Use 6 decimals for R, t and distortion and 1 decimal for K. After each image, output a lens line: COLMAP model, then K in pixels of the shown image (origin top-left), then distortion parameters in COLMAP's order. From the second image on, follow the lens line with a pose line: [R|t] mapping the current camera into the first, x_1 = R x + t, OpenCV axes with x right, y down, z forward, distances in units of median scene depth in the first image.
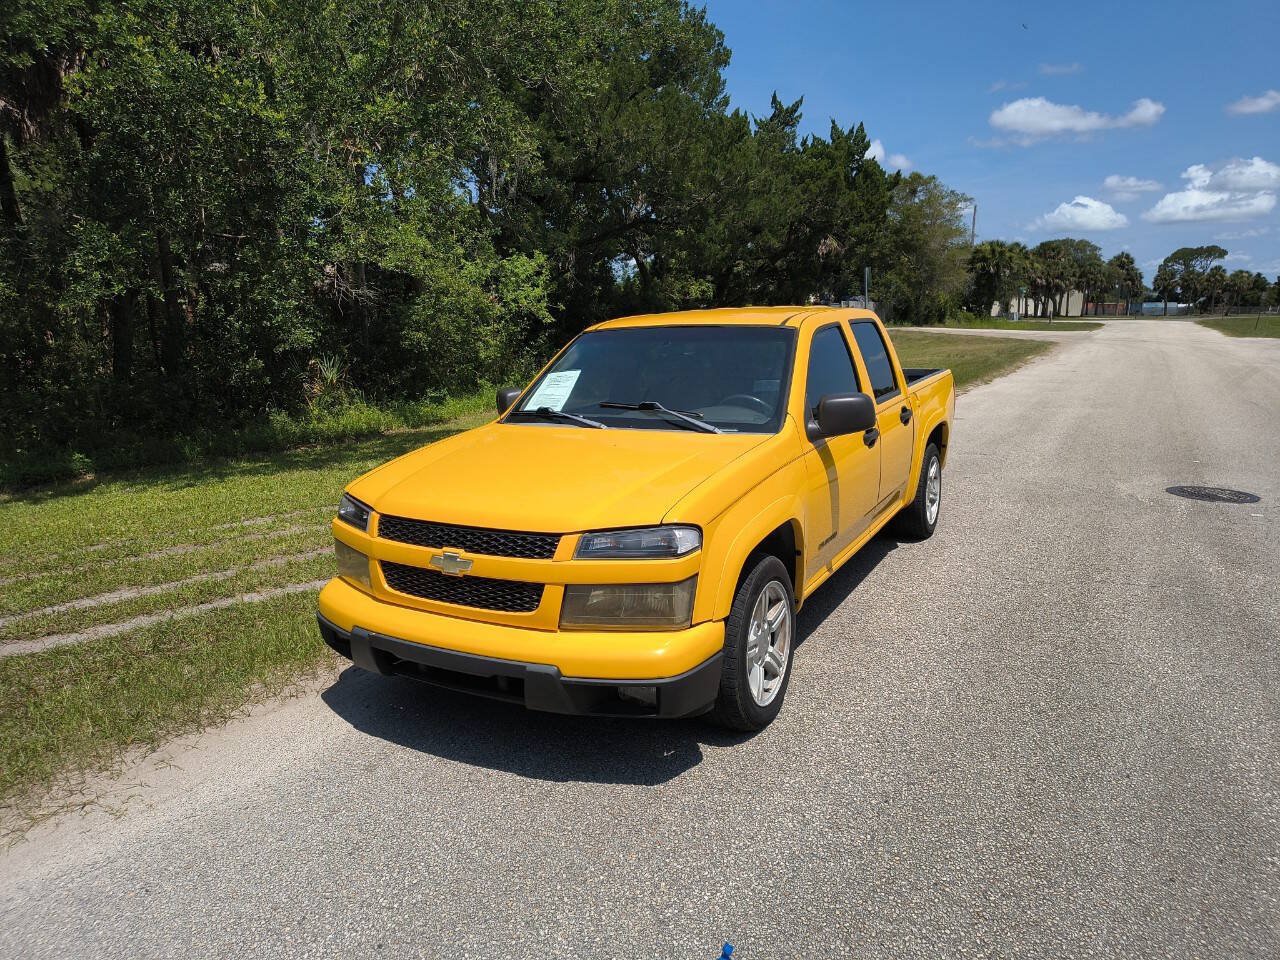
lens RADIAL K [[879.1, 0, 637.6], [0, 879.1, 461.4], [0, 0, 1]] dist [0.035802, -0.037991]
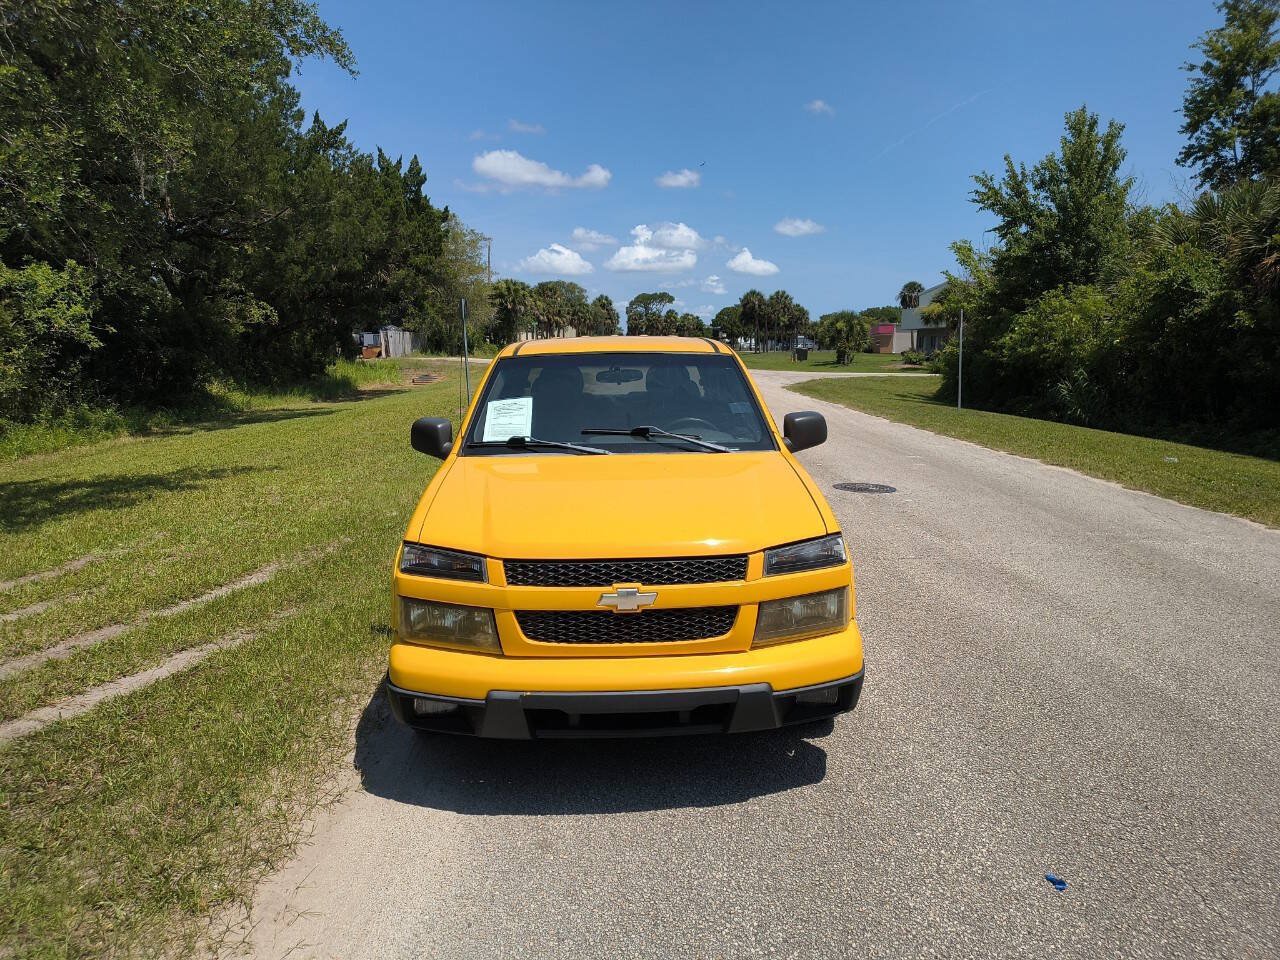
lens RADIAL K [[867.8, 0, 640.0], [0, 867.8, 480.0], [0, 0, 1]] dist [0.032915, -0.039325]
pose [[0.852559, -0.066106, 0.518433, -0.091189], [0.071745, 0.997381, 0.009193, -0.002714], [-0.517683, 0.029358, 0.855069, 0.026242]]
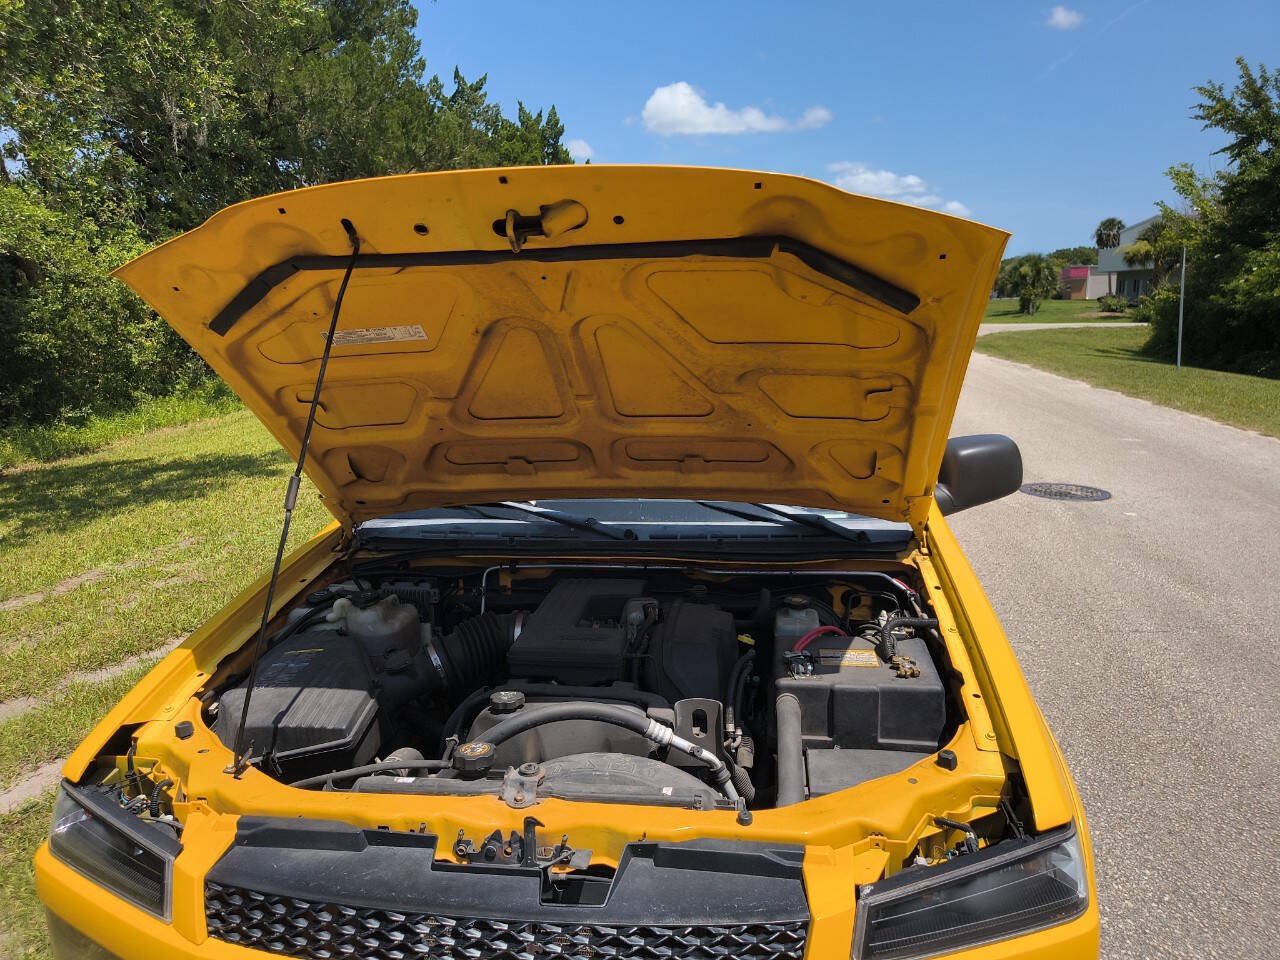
lens RADIAL K [[873.3, 0, 636.5], [0, 873.3, 462.9], [0, 0, 1]] dist [0.061609, -0.081045]
pose [[0.933439, -0.073694, 0.351085, -0.036348], [0.068896, 0.997281, 0.026155, -0.016135], [-0.352058, -0.000226, 0.935978, 0.085727]]
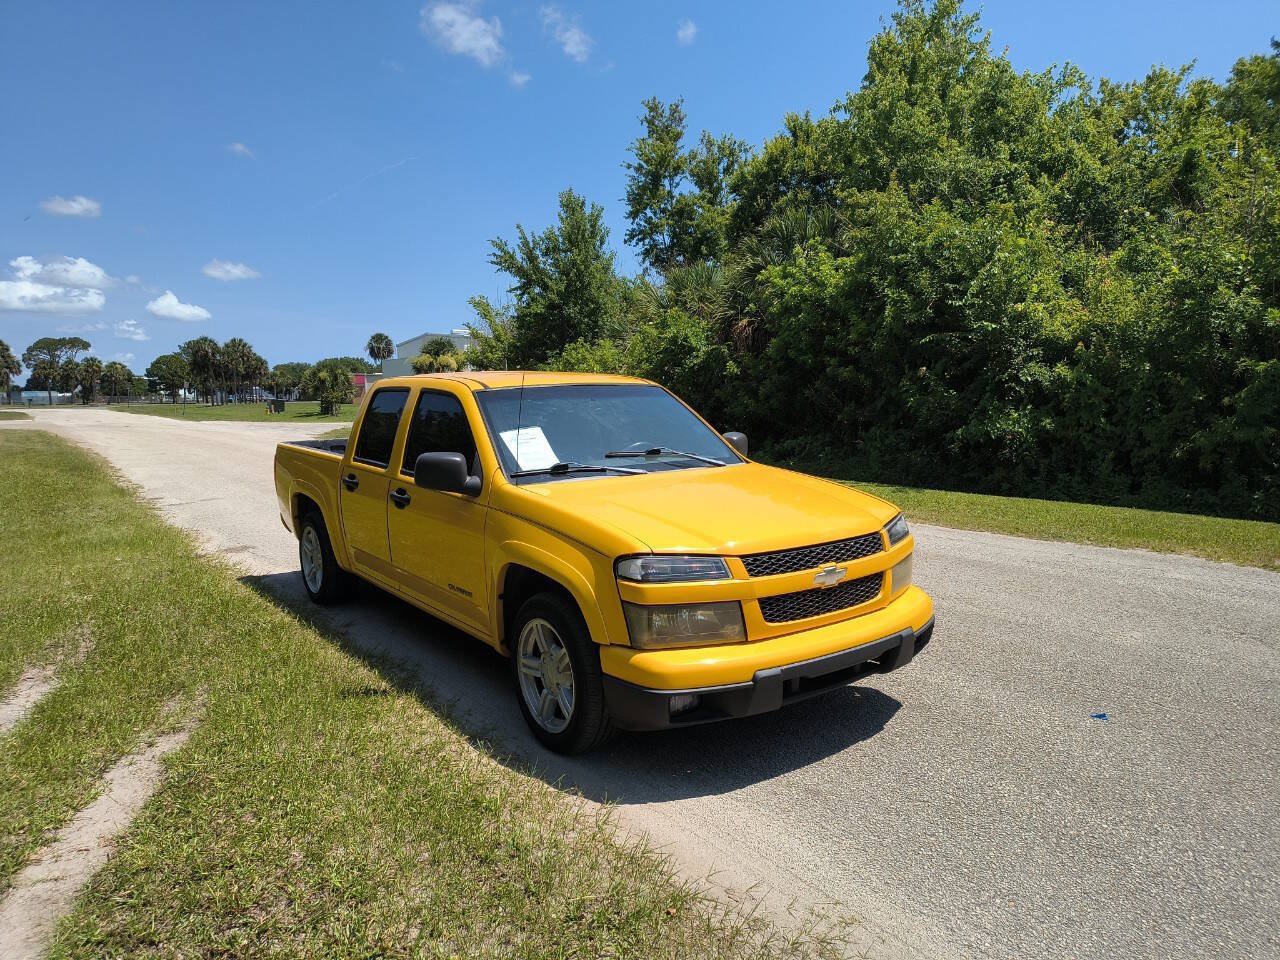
lens RADIAL K [[879.1, 0, 637.6], [0, 879.1, 461.4], [0, 0, 1]] dist [0.035802, -0.037991]
pose [[0.406327, -0.063264, 0.911535, -0.182539], [0.154611, 0.987975, -0.000350, -0.009548], [-0.900552, 0.141075, 0.411222, 0.098924]]
